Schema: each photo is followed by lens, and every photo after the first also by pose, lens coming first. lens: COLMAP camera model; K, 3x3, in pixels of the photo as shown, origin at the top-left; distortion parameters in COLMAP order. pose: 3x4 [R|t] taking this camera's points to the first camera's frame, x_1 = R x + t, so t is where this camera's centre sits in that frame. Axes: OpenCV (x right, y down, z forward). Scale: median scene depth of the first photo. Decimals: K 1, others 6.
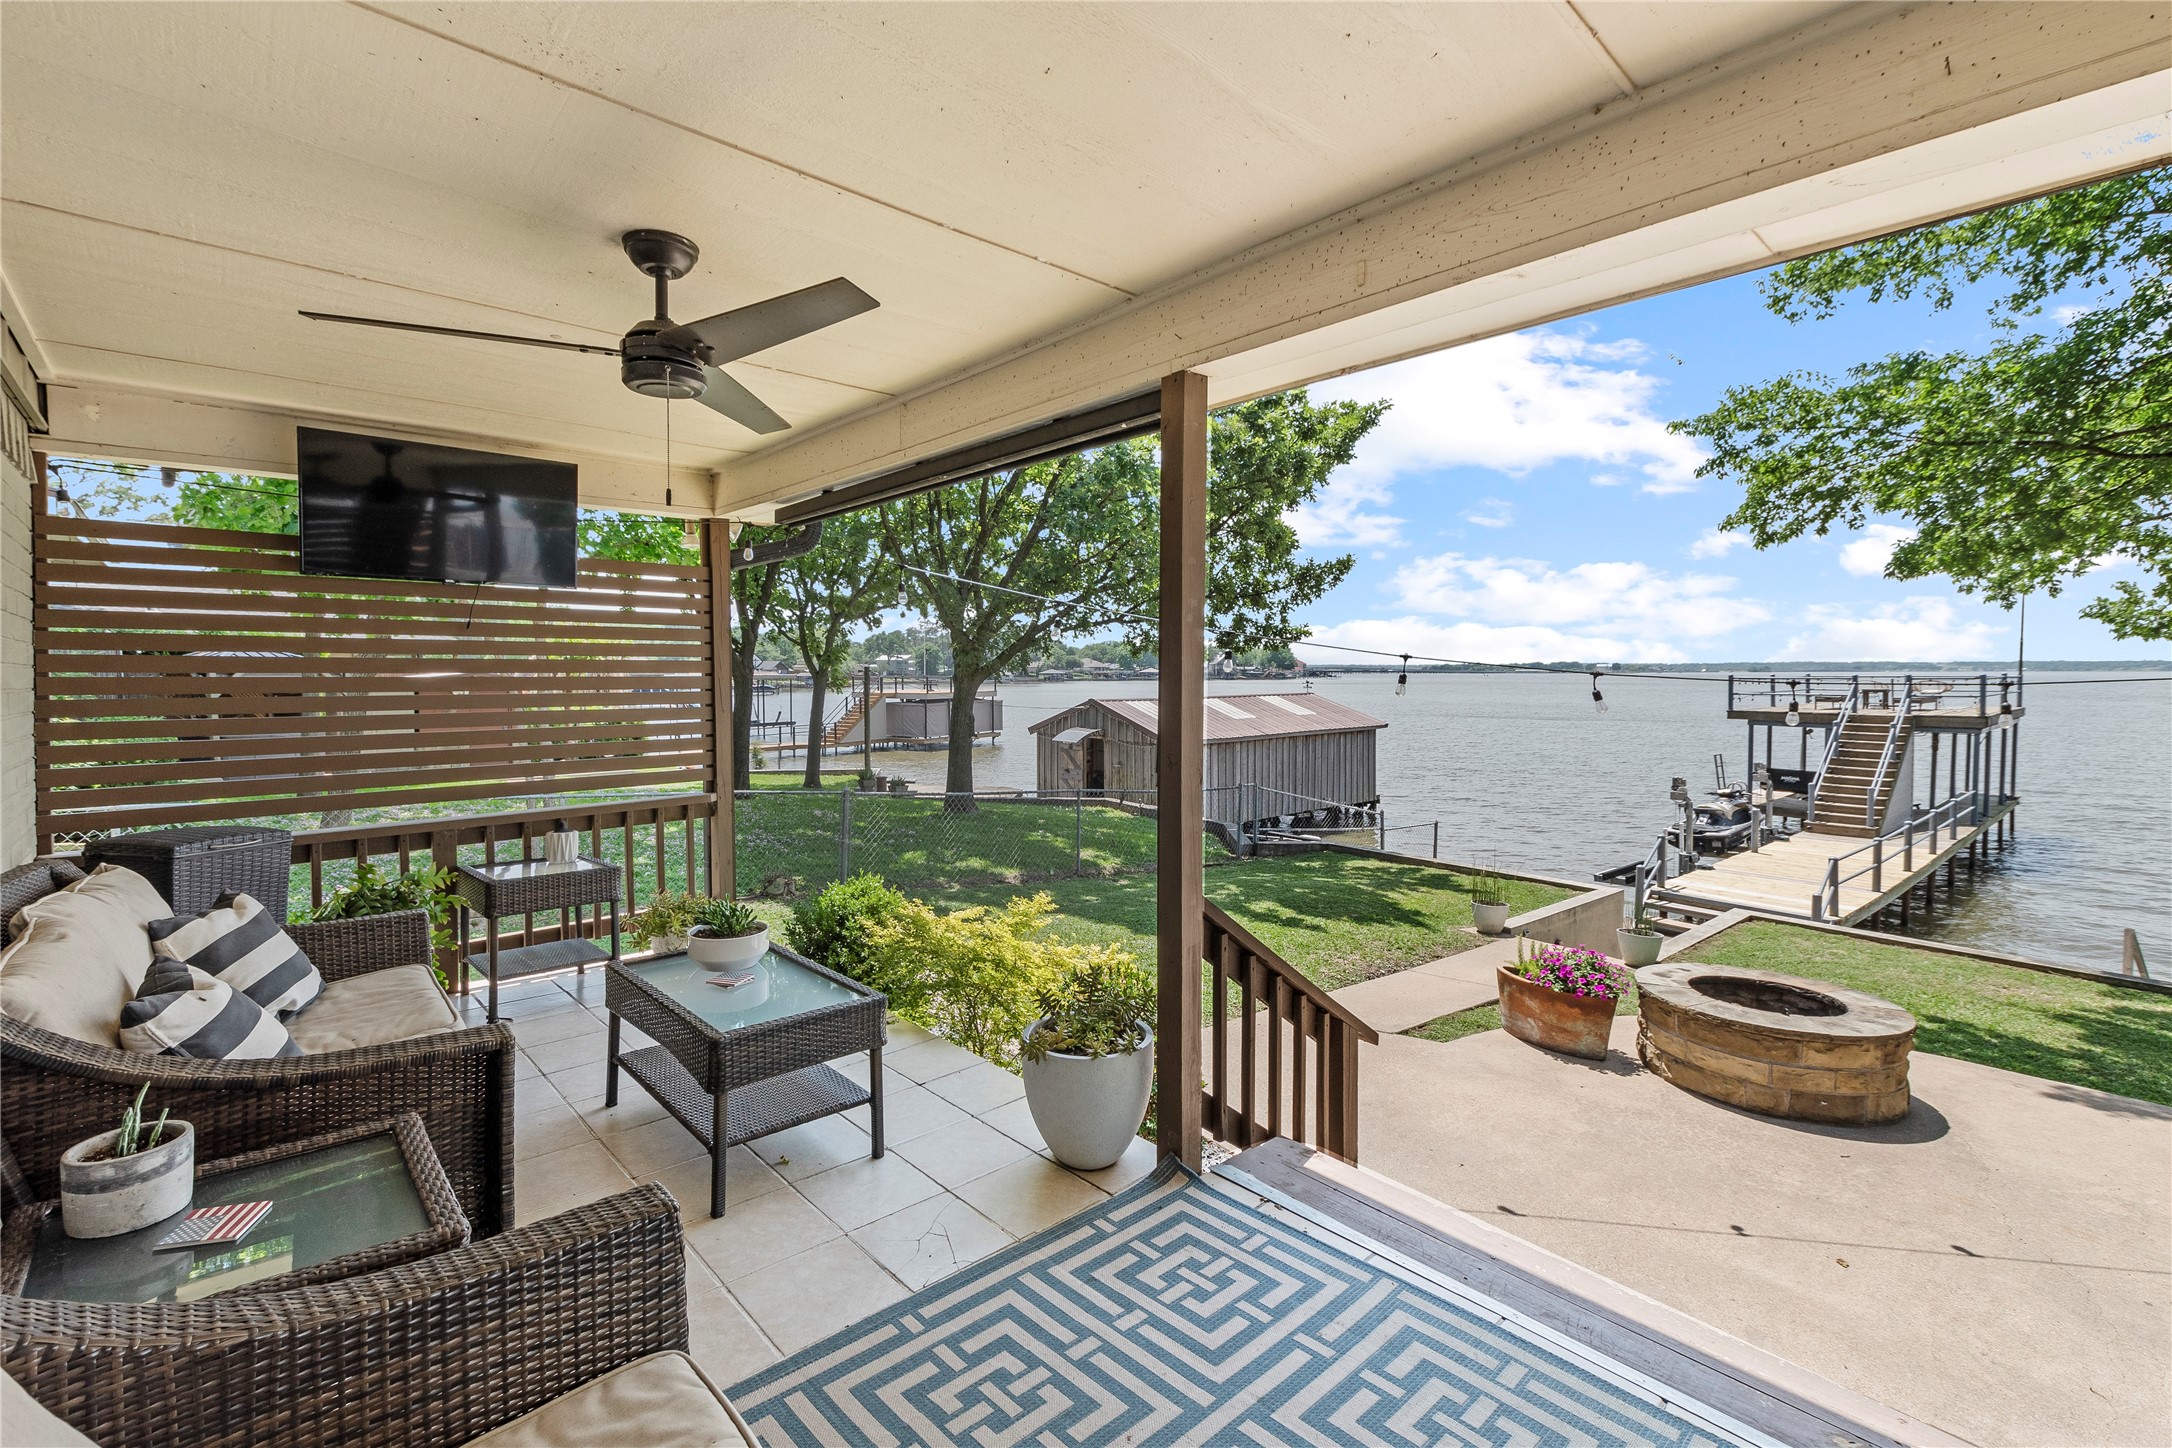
lens RADIAL K [[957.7, 0, 1067.1], [0, 957.7, 689.9], [0, 0, 1]] dist [0.007875, -0.000813]
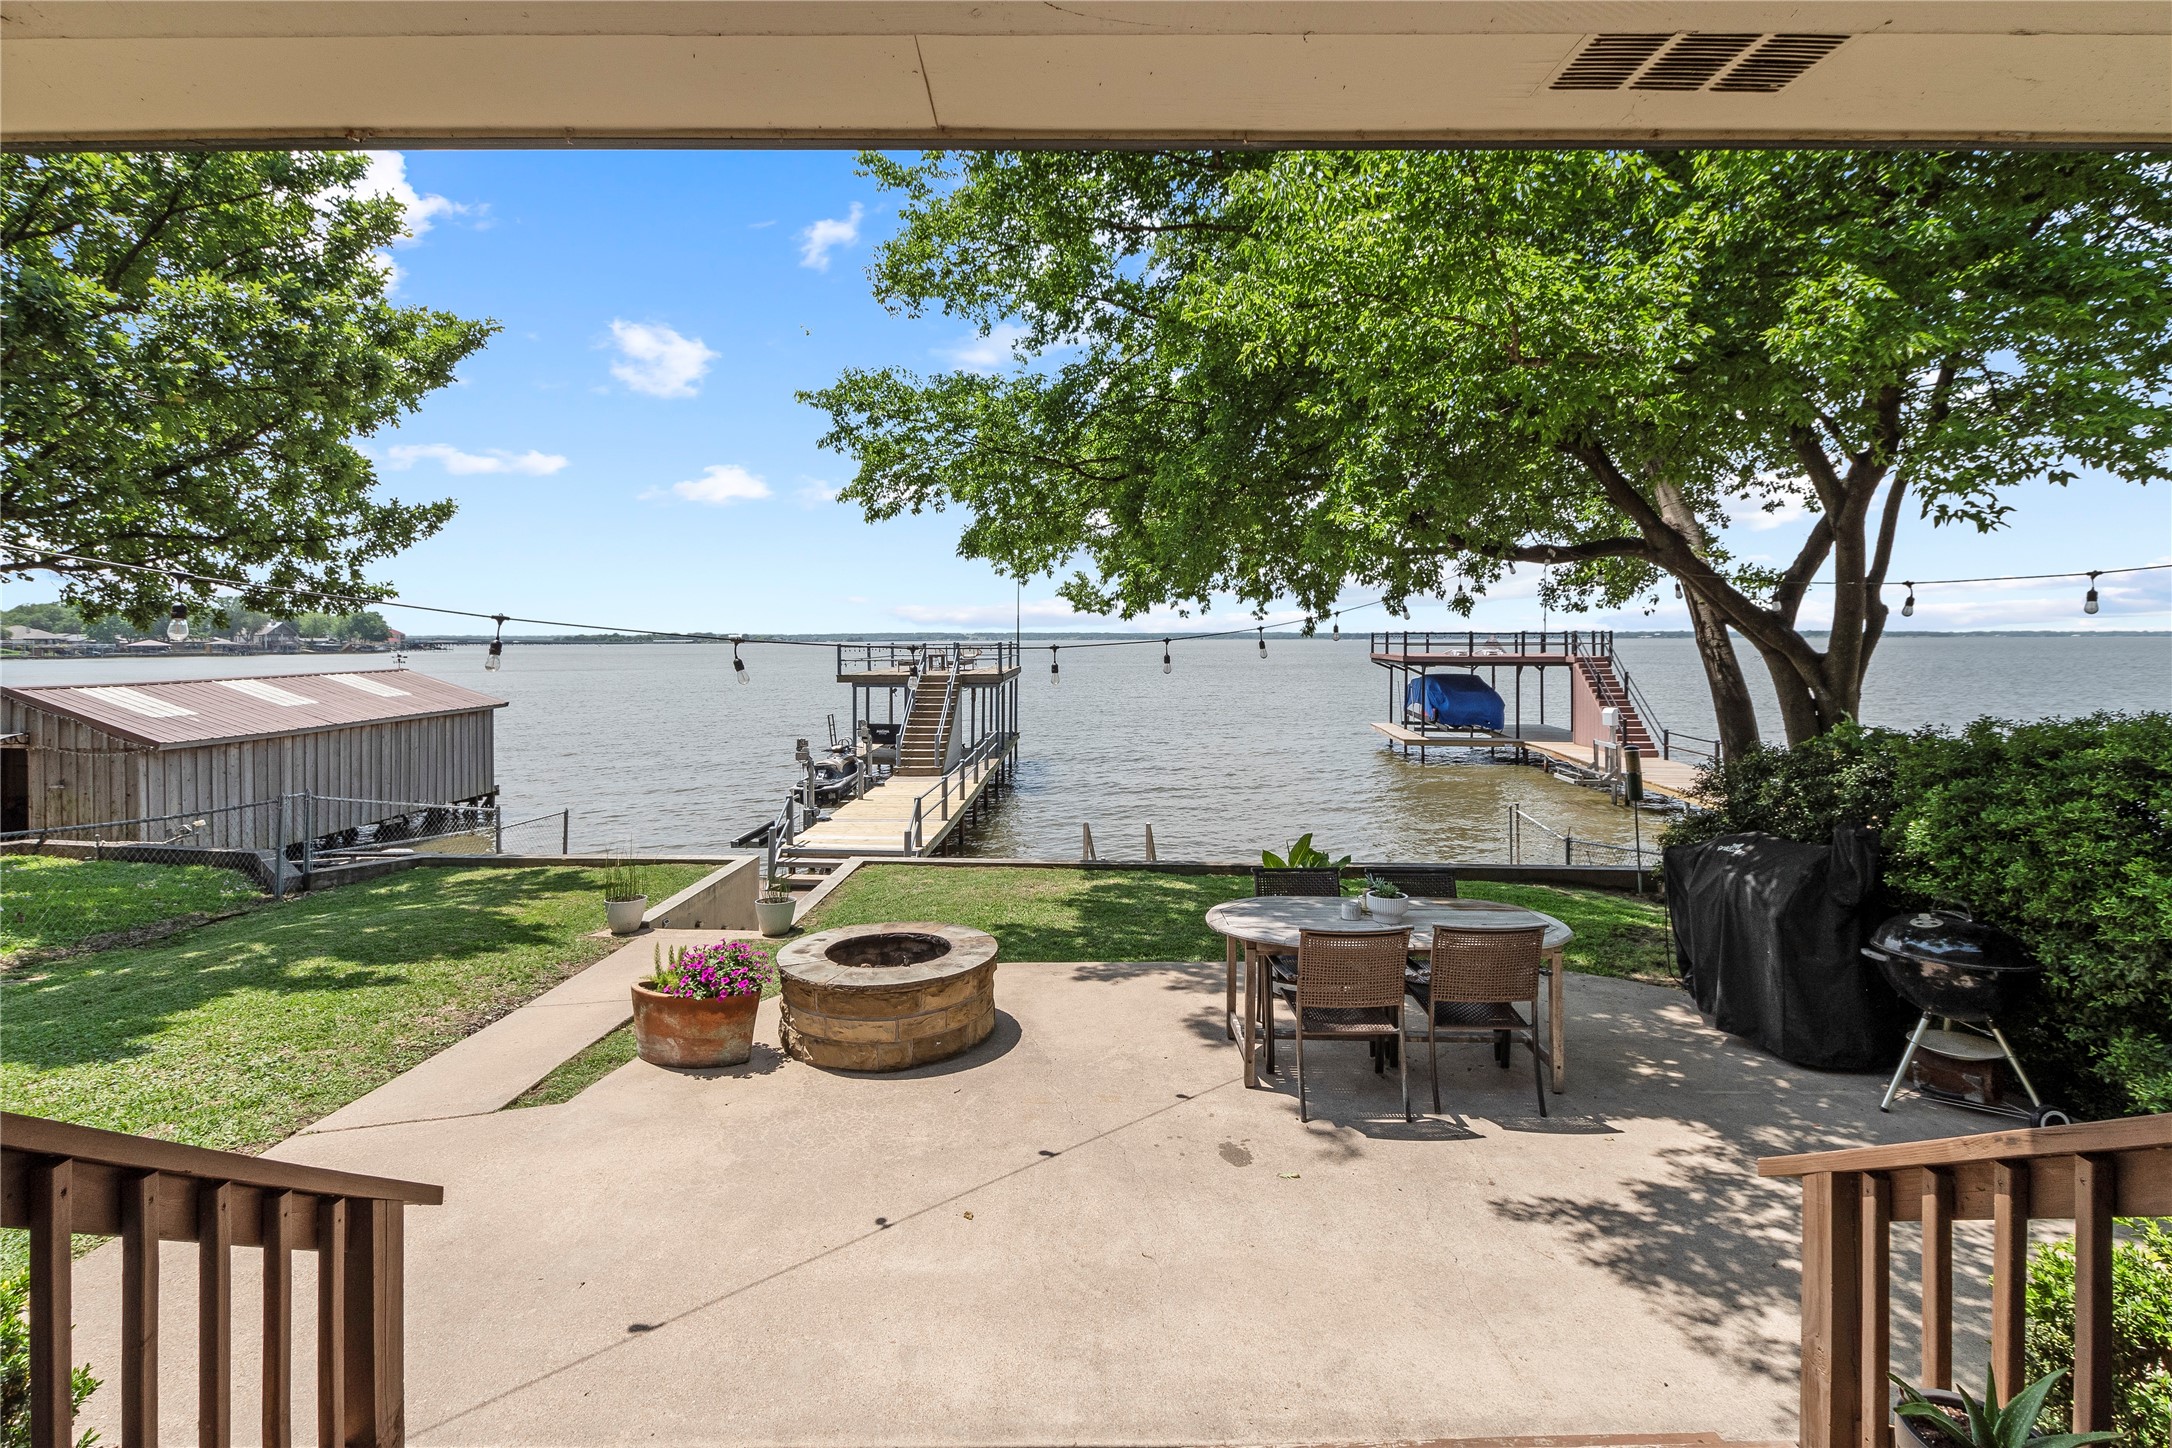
lens RADIAL K [[984.2, 0, 1069.0], [0, 984.2, 645.7], [0, 0, 1]] dist [0.003345, 0.000470]
pose [[0.669730, -0.007499, 0.742567, 0.032261], [0.019254, 0.999788, -0.007269, 0.001479], [-0.742355, 0.019165, 0.669732, 0.063481]]
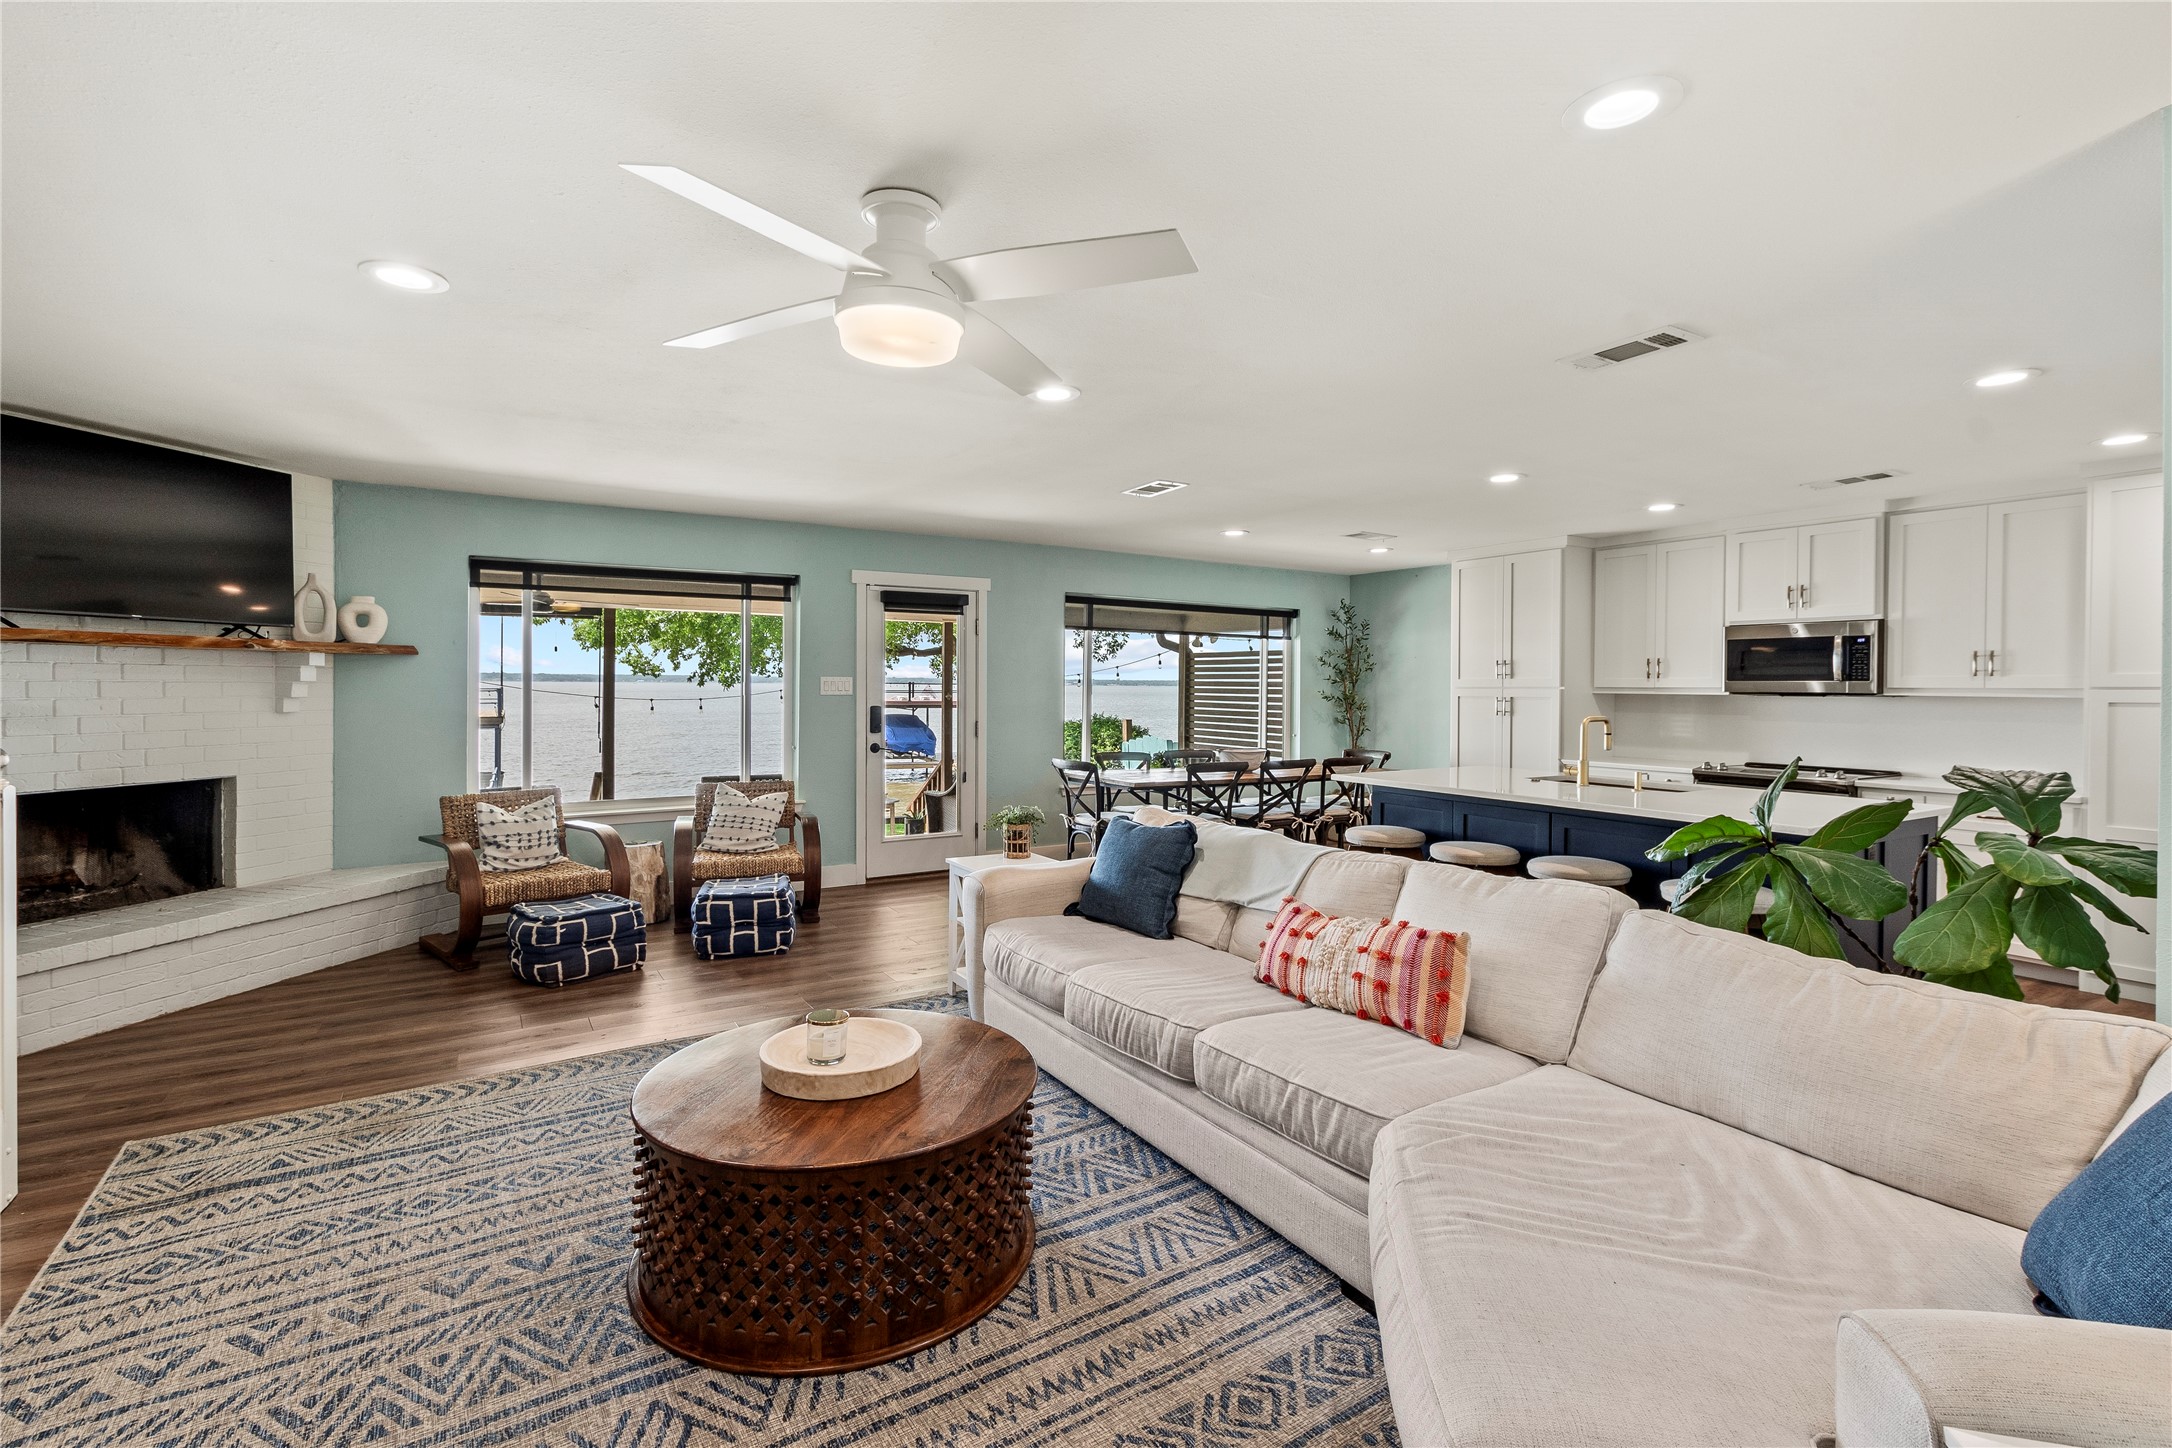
lens RADIAL K [[957.7, 0, 1067.1], [0, 957.7, 689.9], [0, 0, 1]] dist [0.007875, -0.000813]
pose [[0.194289, -0.004958, 0.980932, -0.750745], [0.014596, 0.999891, 0.002162, -0.010787], [-0.980836, 0.013898, 0.194341, -0.271105]]
